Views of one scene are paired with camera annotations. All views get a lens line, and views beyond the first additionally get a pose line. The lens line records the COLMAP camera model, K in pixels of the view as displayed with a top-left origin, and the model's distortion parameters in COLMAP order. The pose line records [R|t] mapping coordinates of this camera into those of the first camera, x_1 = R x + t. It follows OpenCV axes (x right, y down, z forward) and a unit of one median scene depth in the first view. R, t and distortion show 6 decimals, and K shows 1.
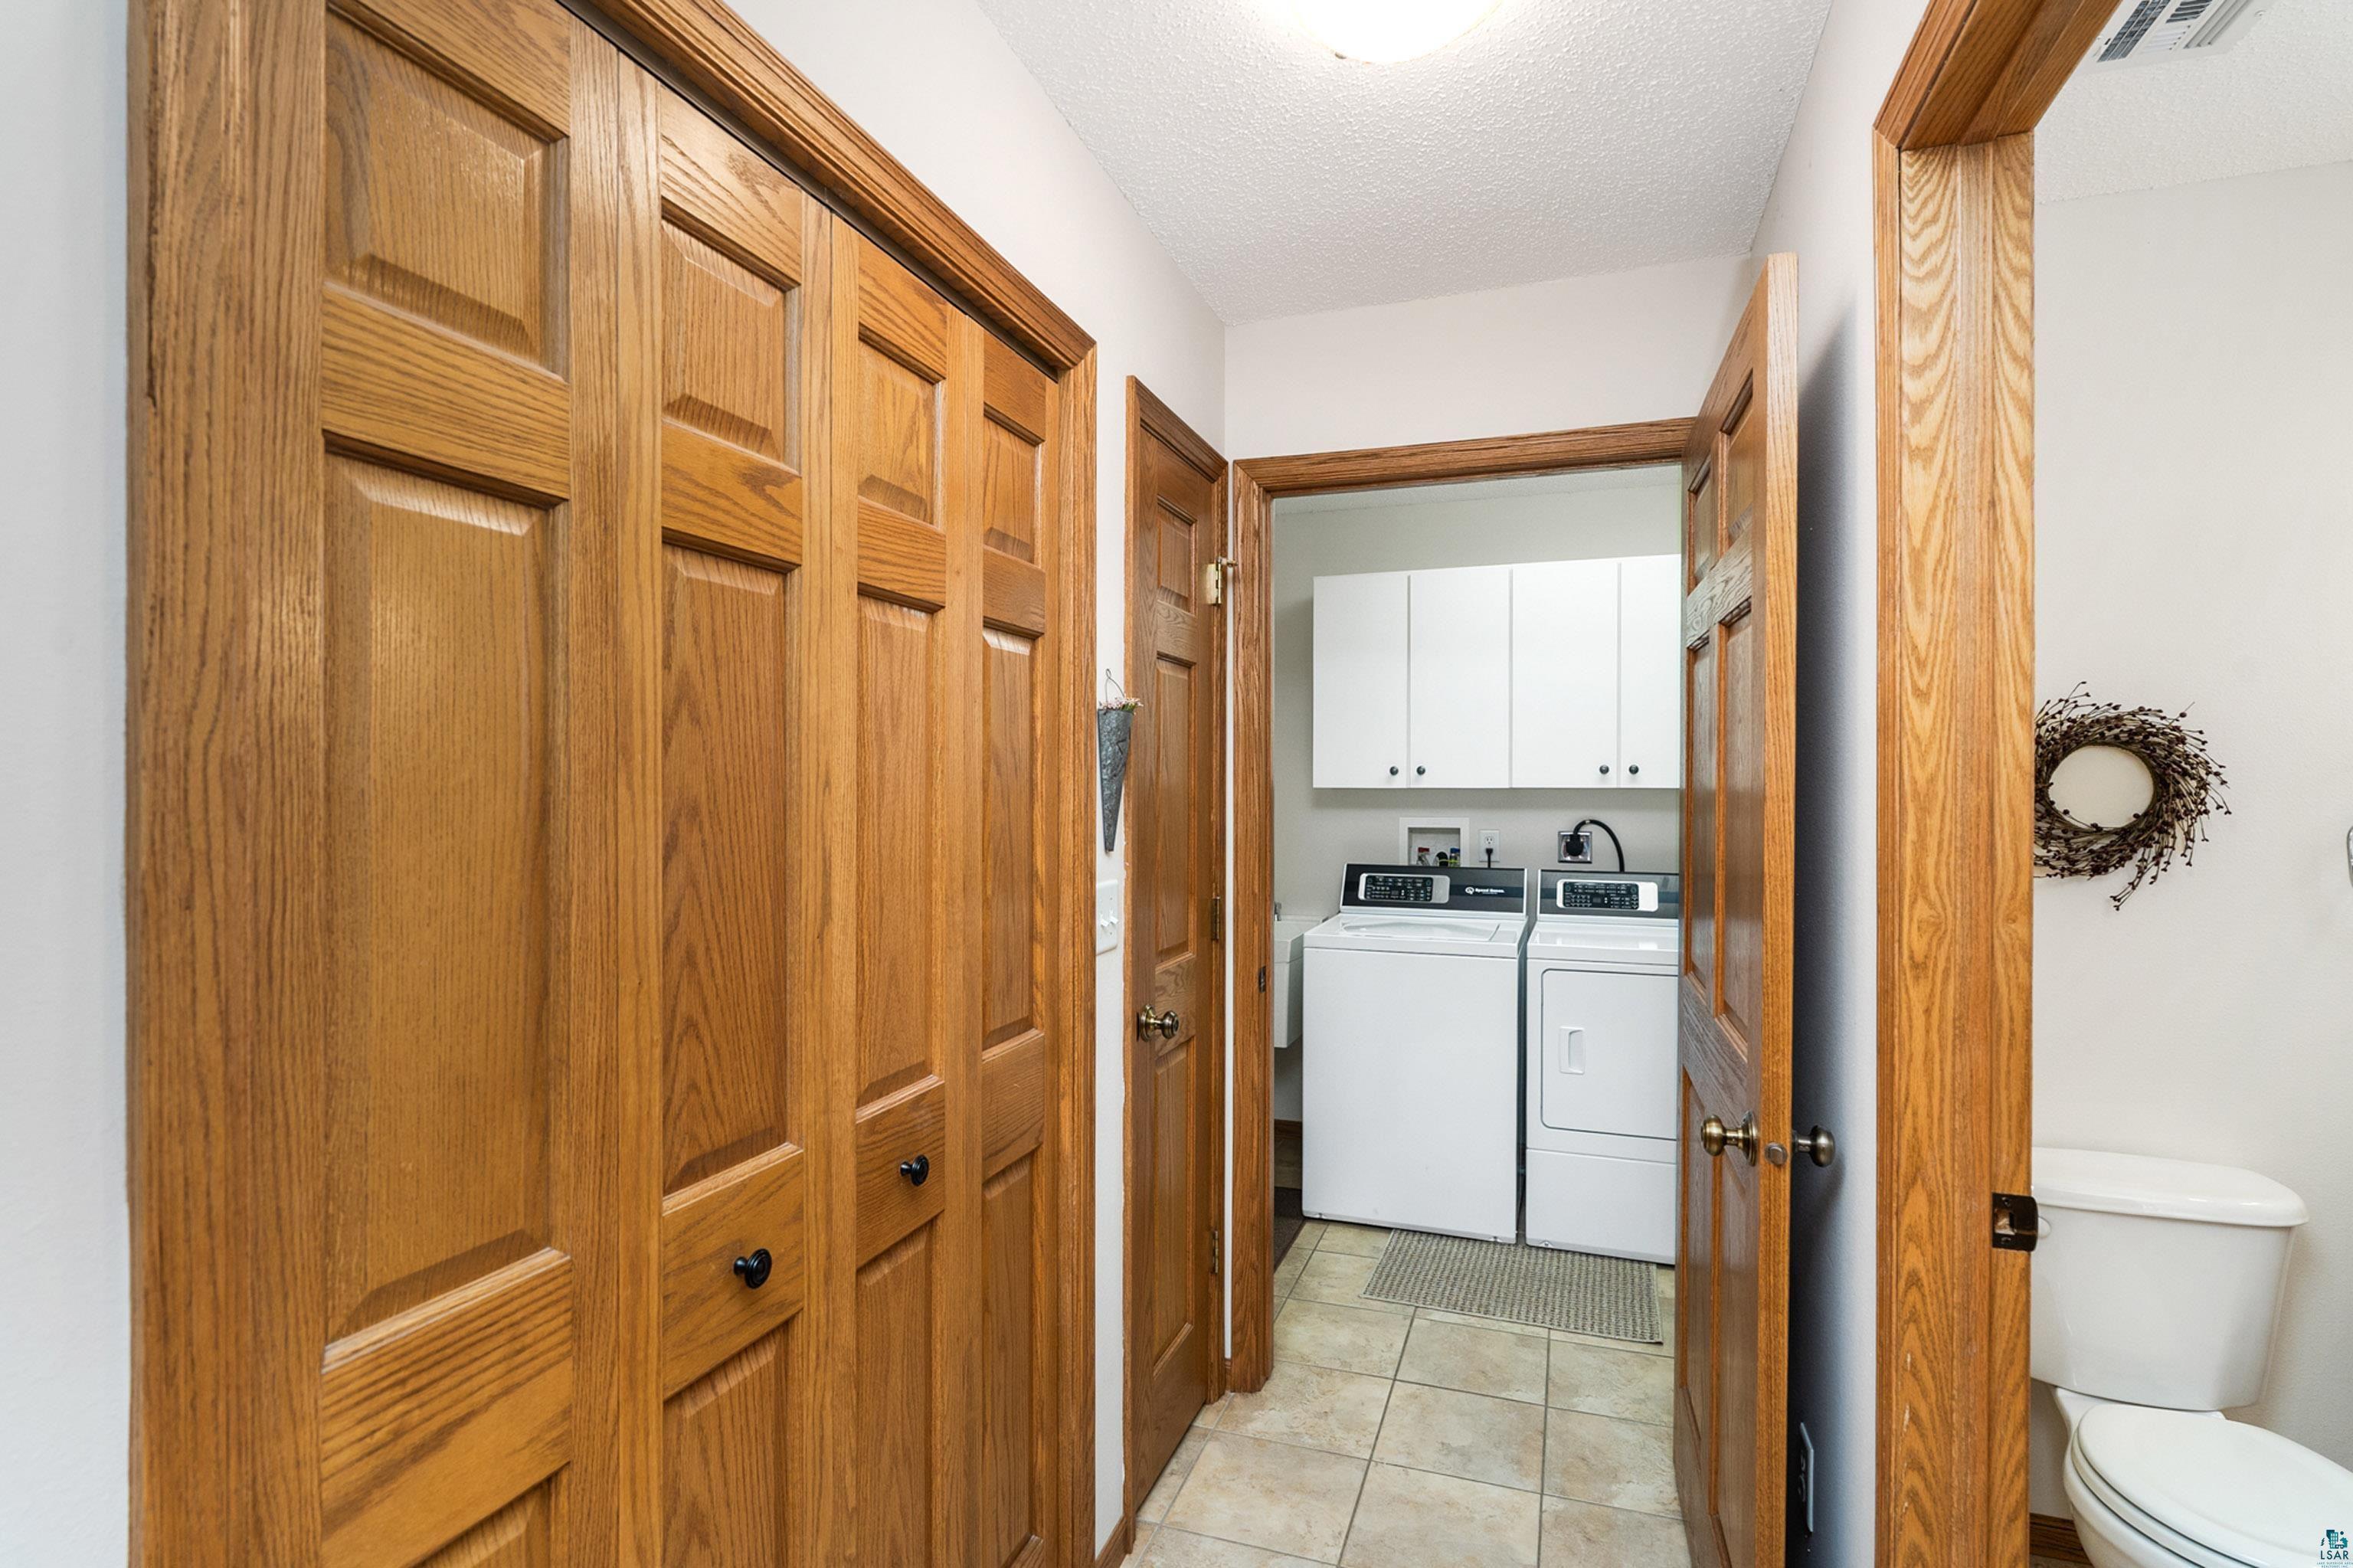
lens RADIAL K [[1150.2, 0, 1176.5], [0, 1150.2, 784.0], [0, 0, 1]] dist [0.000266, 0.000159]
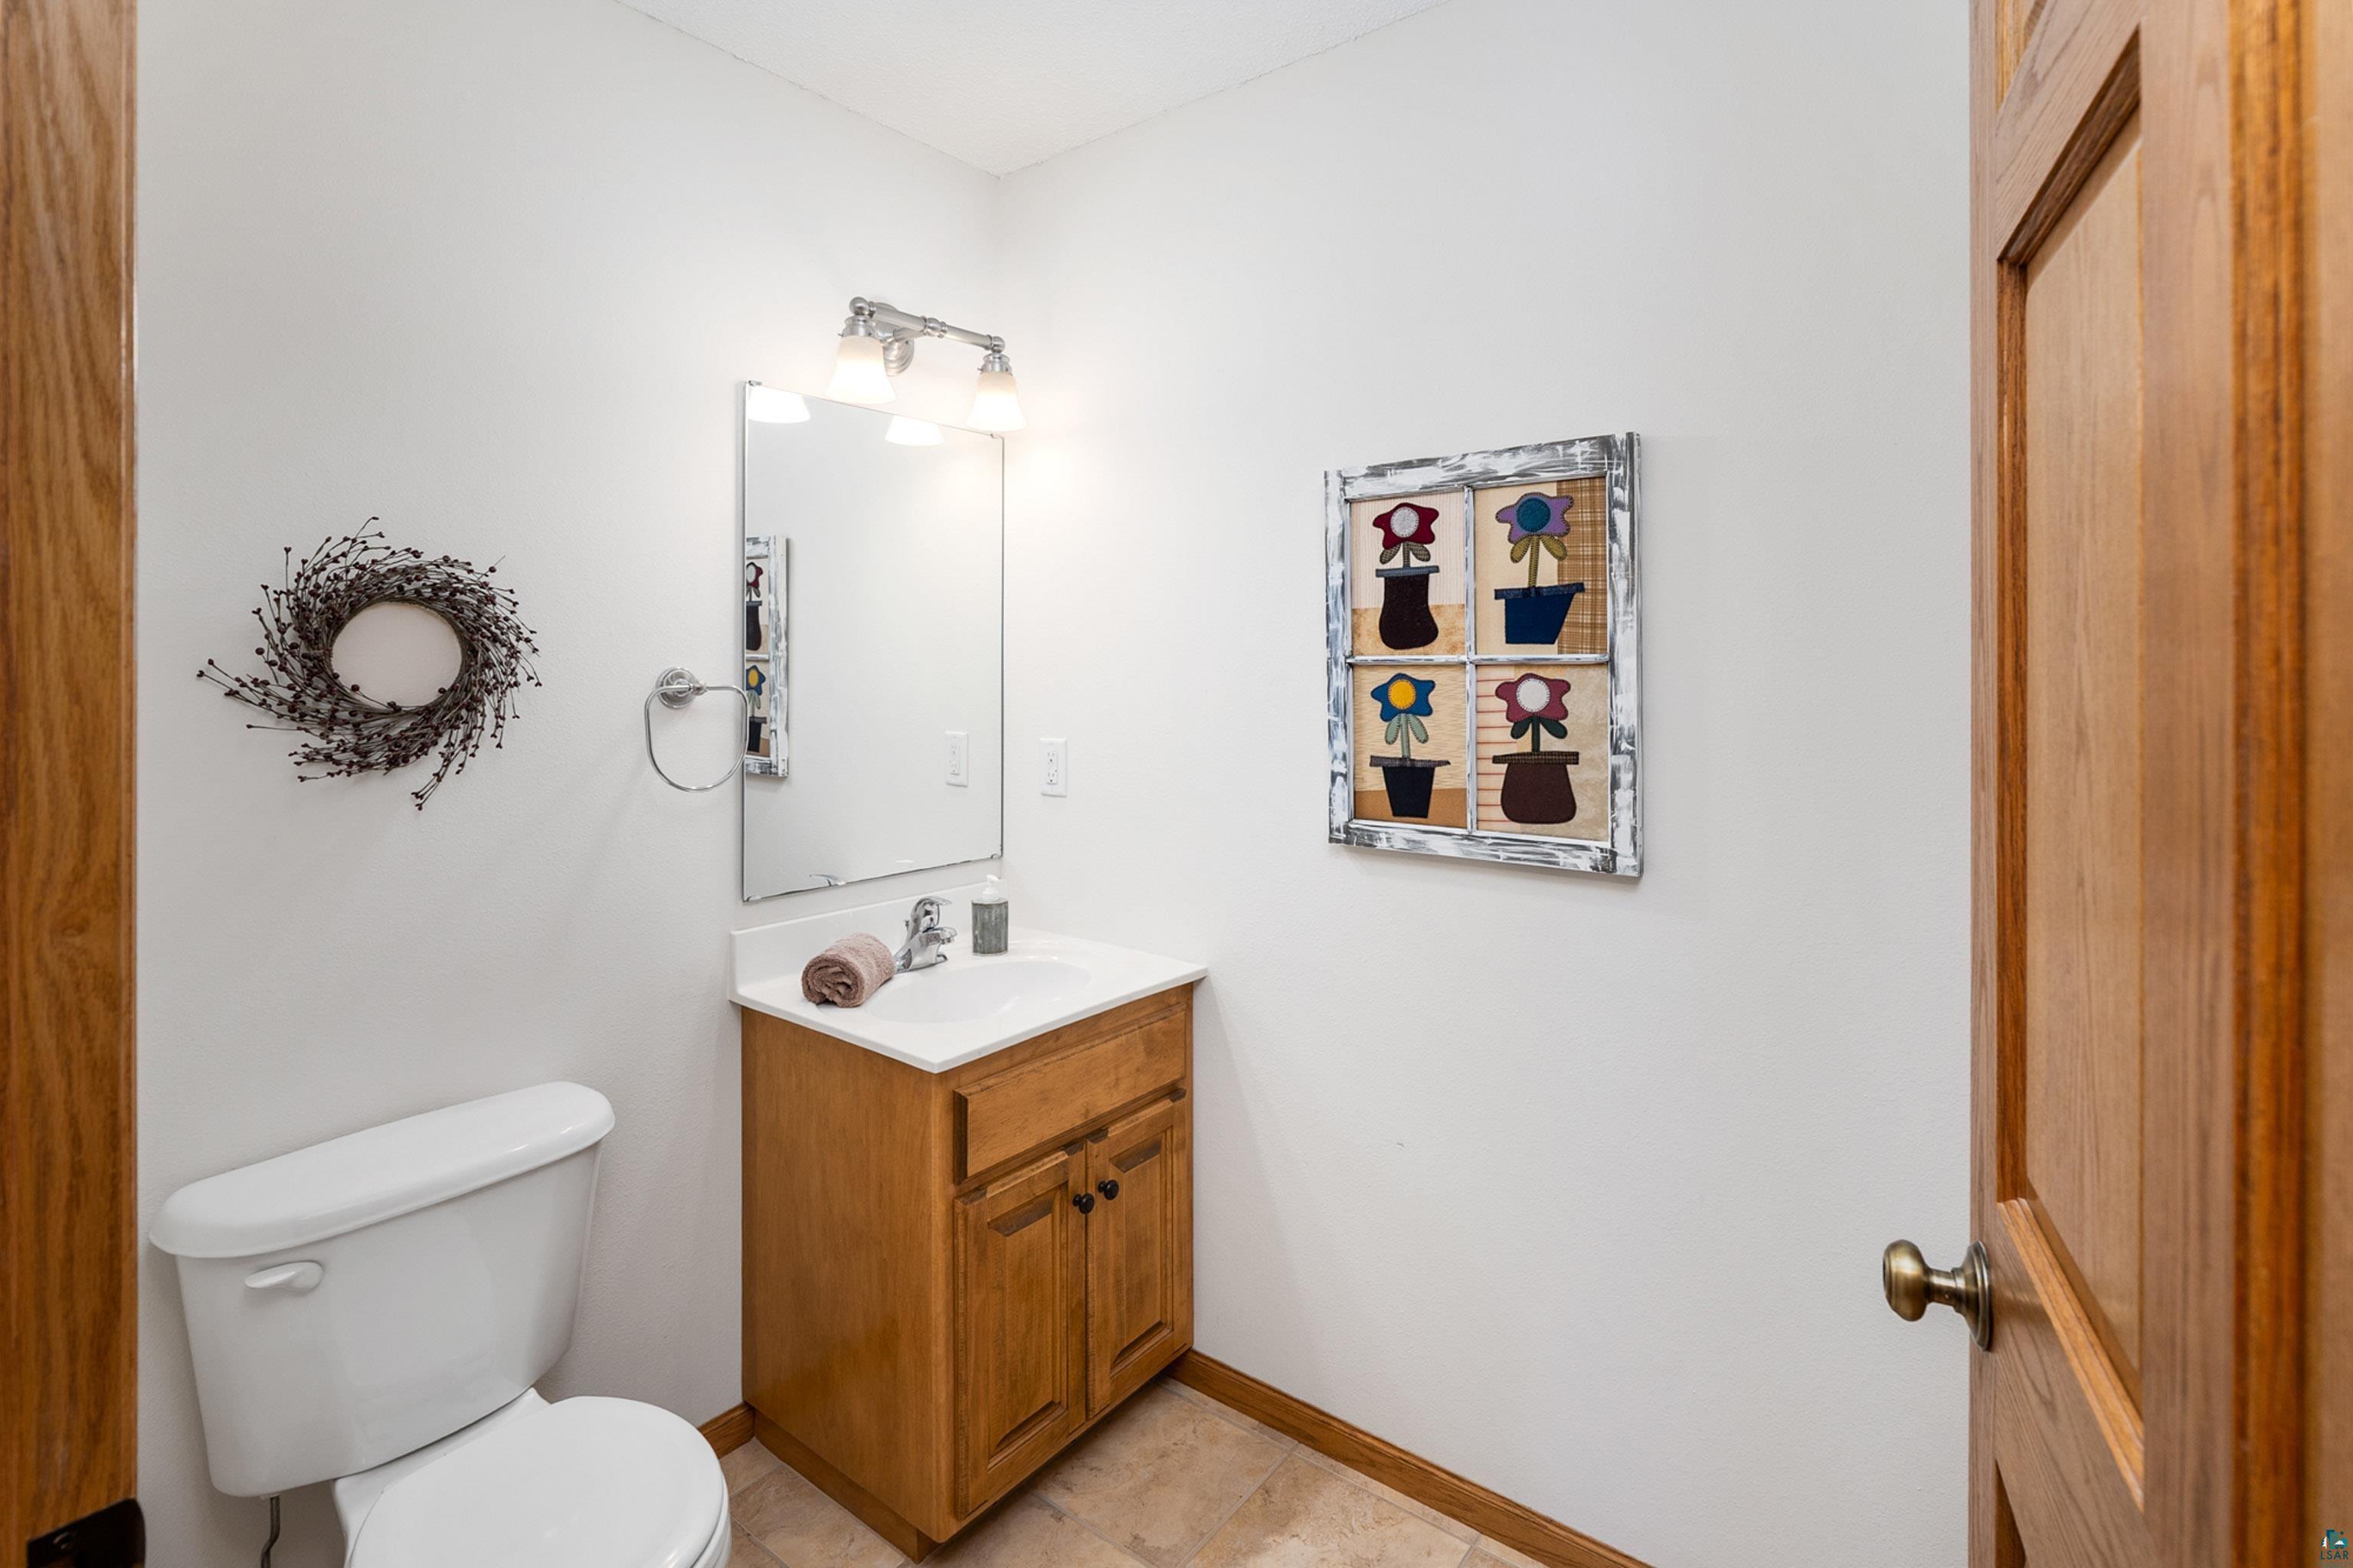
lens RADIAL K [[1101.7, 0, 1177.6], [0, 1101.7, 663.2], [0, 0, 1]] dist [-0.002191, -0.000639]
pose [[0.322309, -0.003363, 0.946628, 0.270482], [0.001121, 0.999994, 0.003171, 0.006454], [-0.946634, 0.000039, 0.322311, 0.262238]]
